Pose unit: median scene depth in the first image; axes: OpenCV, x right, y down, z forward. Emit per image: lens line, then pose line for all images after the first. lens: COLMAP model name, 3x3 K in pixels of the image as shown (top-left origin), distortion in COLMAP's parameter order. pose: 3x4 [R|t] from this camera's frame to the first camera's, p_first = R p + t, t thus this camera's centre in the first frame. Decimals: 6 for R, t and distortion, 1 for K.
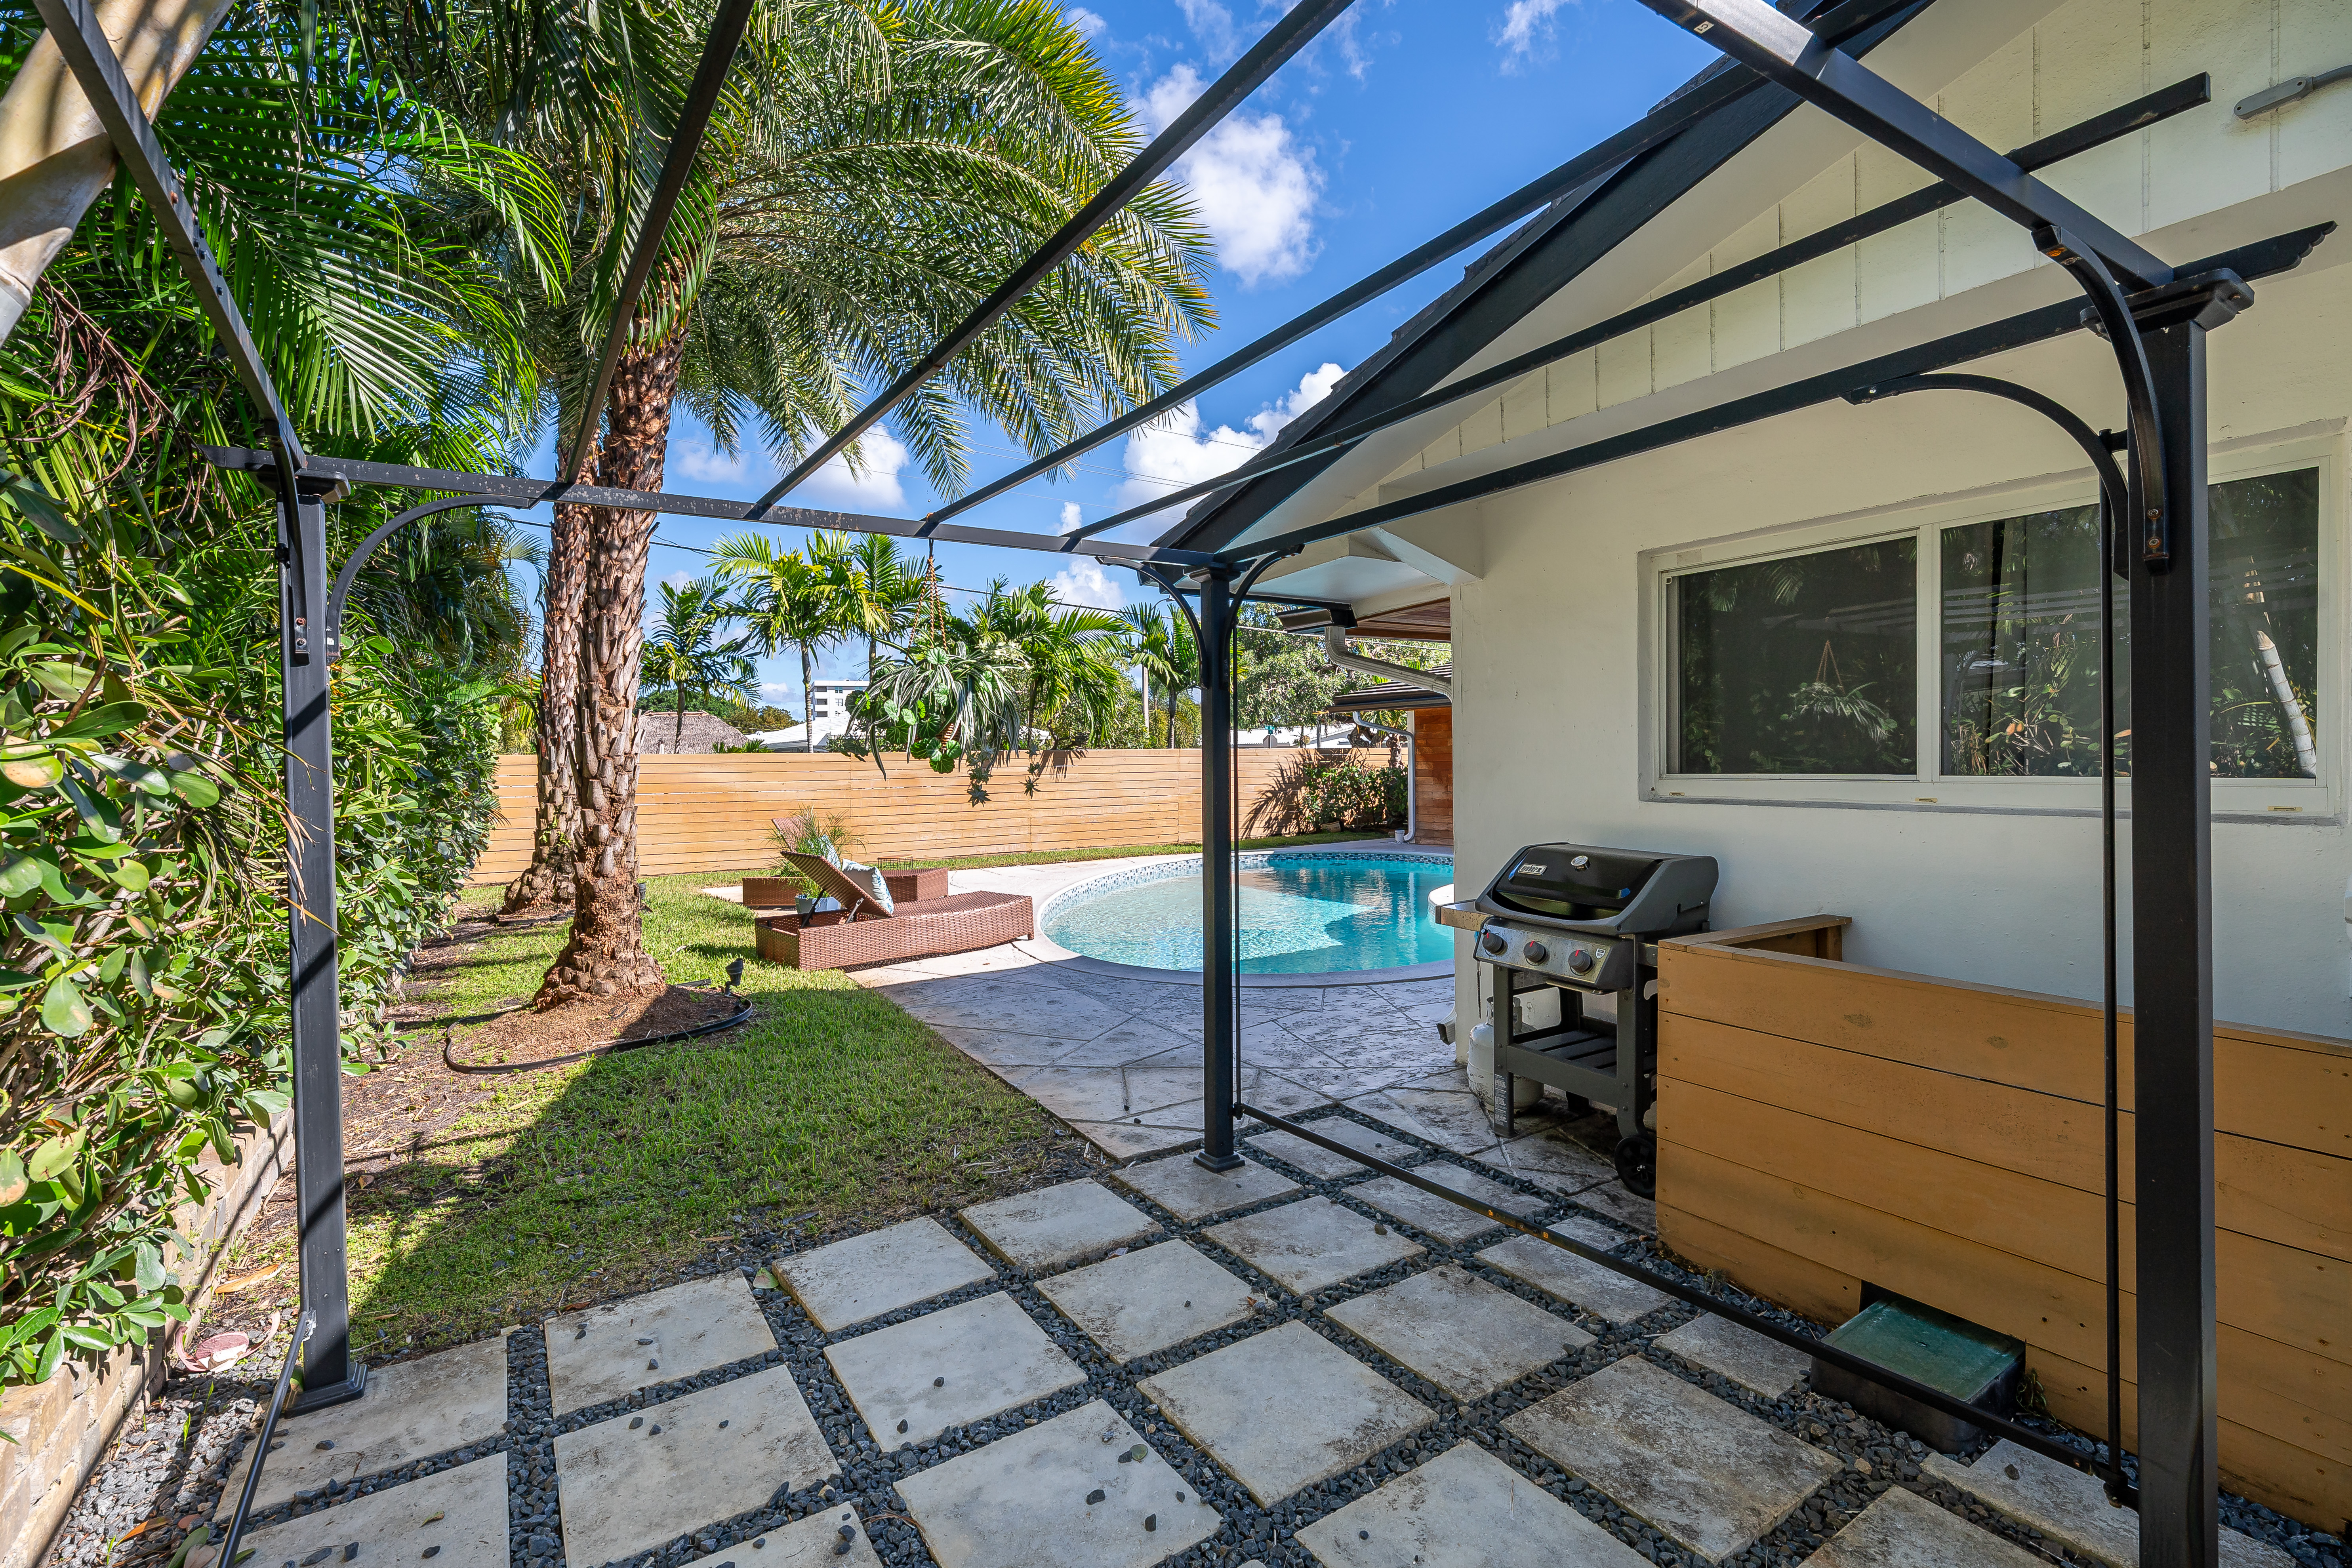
lens RADIAL K [[1064.4, 0, 1201.5], [0, 1064.4, 759.8], [0, 0, 1]] dist [-0.000223, -0.000123]
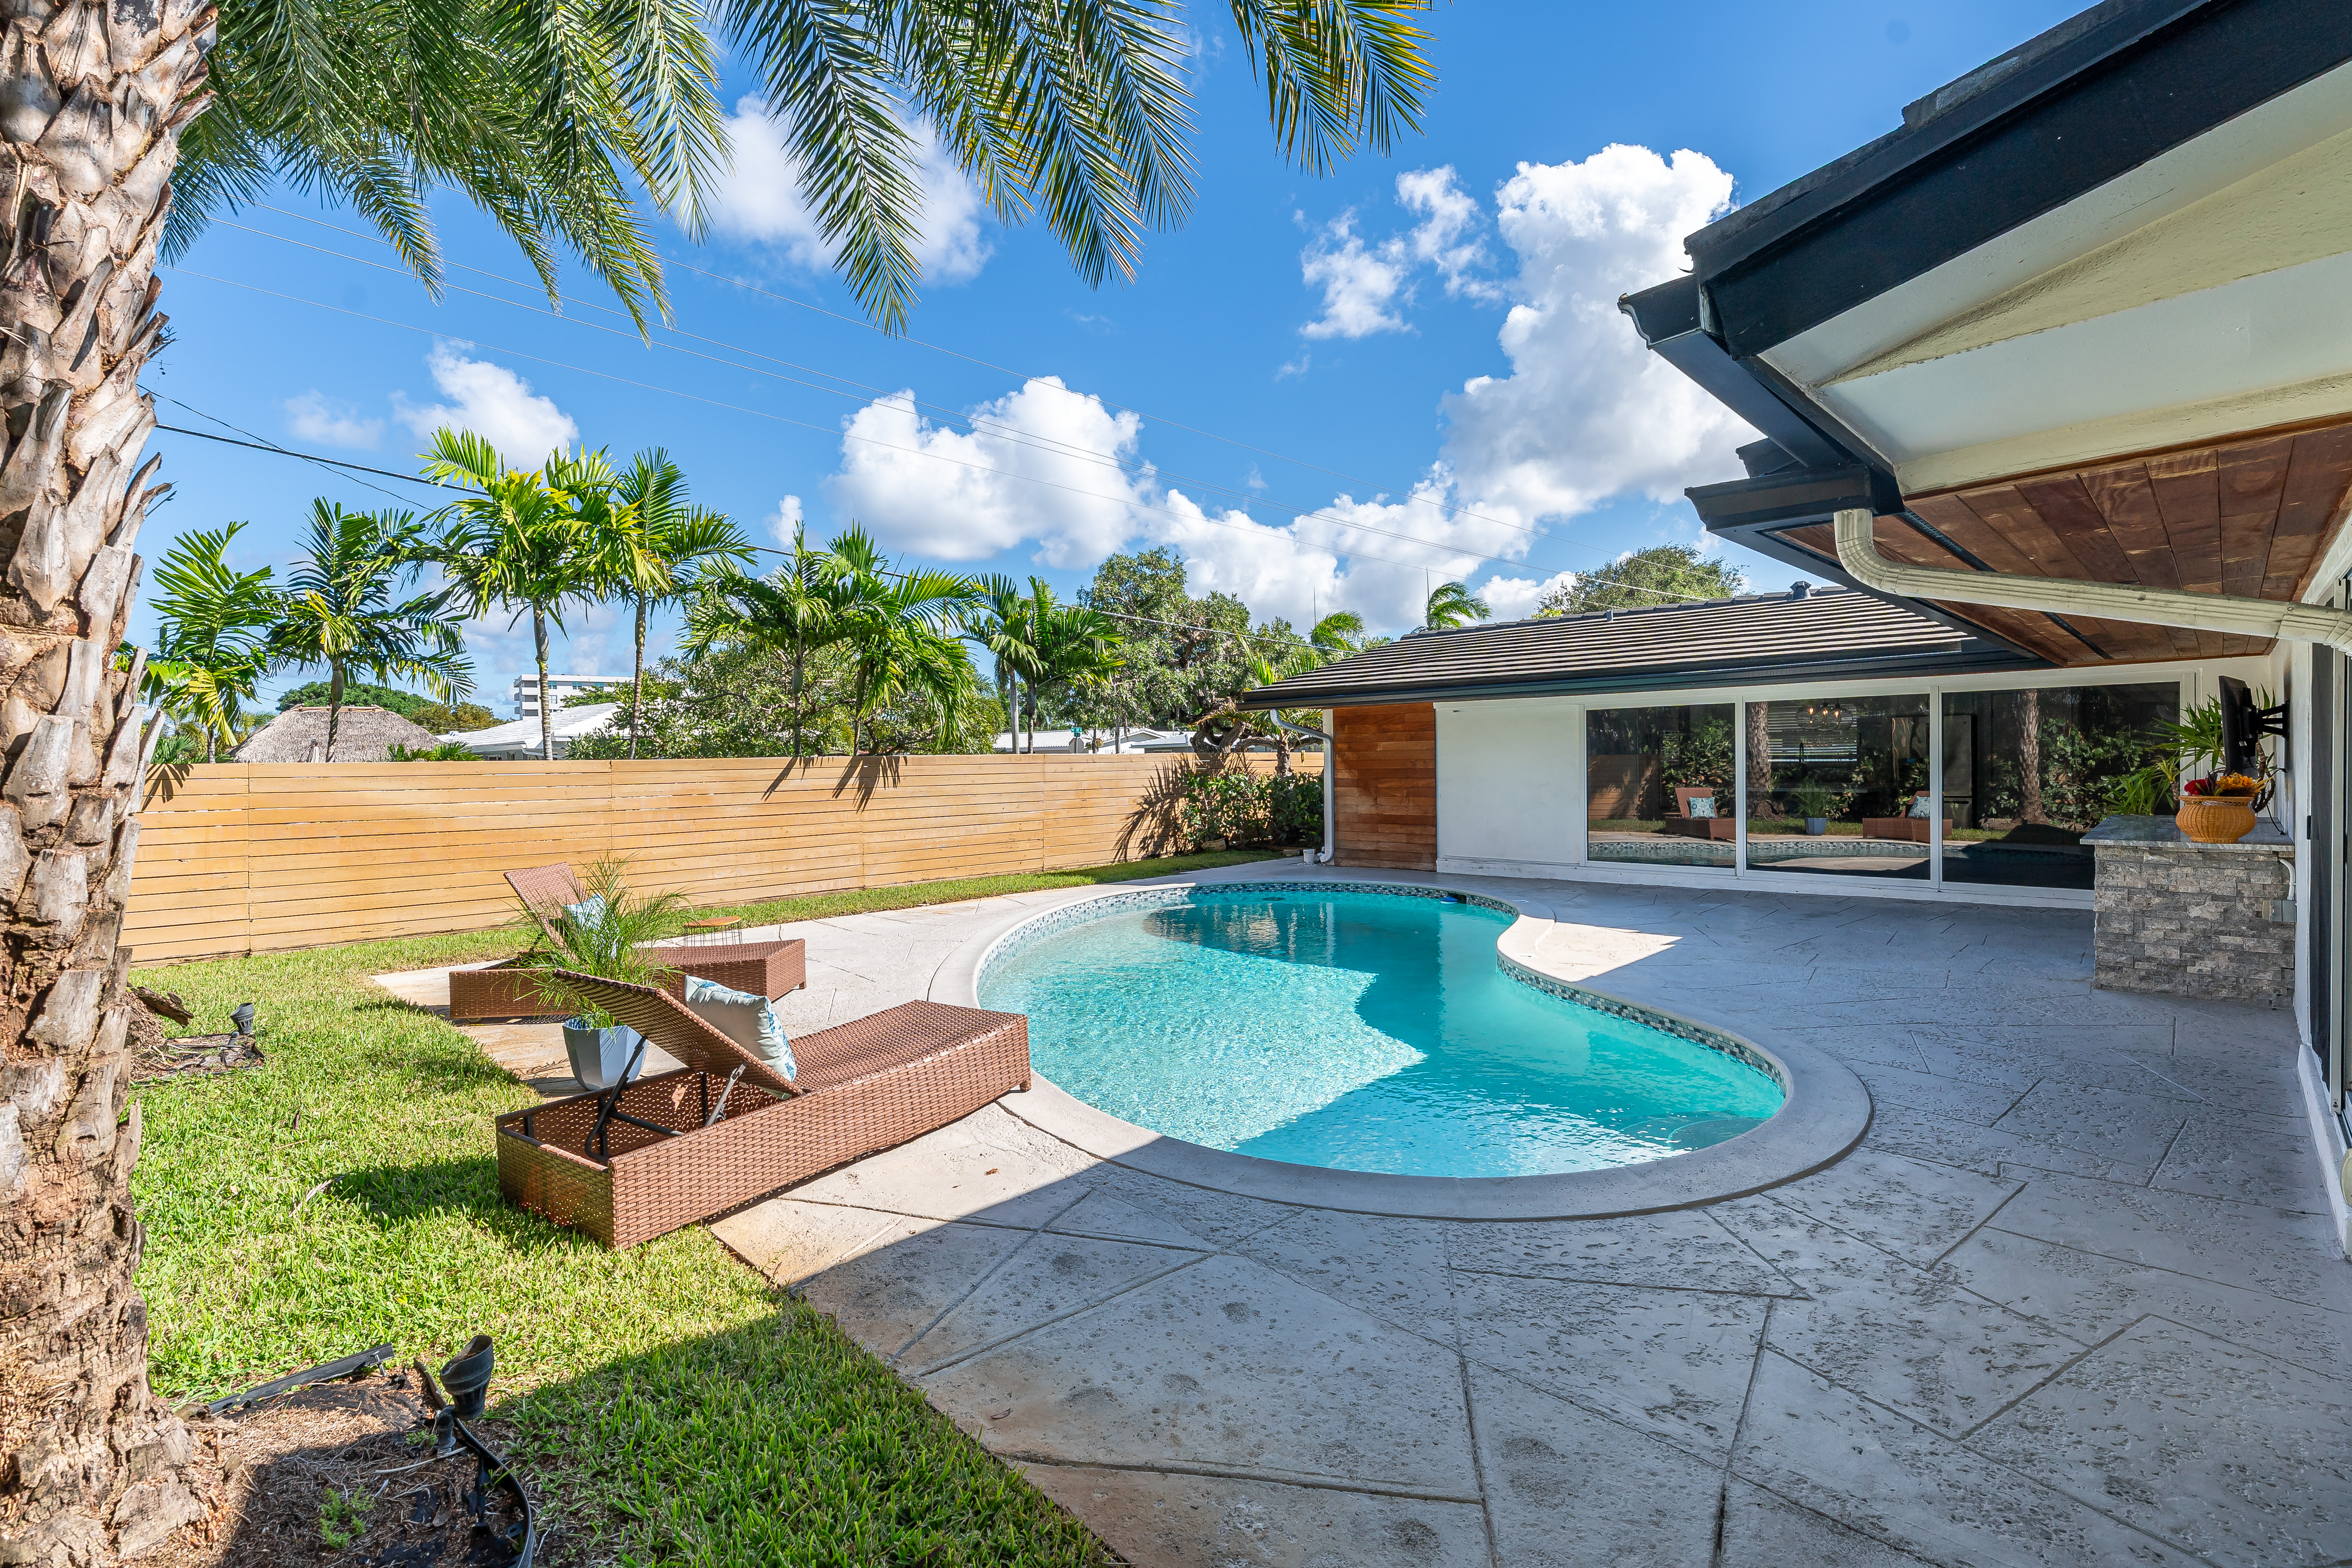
lens RADIAL K [[1055.8, 0, 1179.9], [0, 1055.8, 763.2], [0, 0, 1]] dist [0.002288, -0.000348]
pose [[0.977712, -0.002391, 0.209935, -0.096664], [0.002274, 0.999997, 0.000796, -0.003965], [-0.209936, -0.000301, 0.977715, 0.208800]]
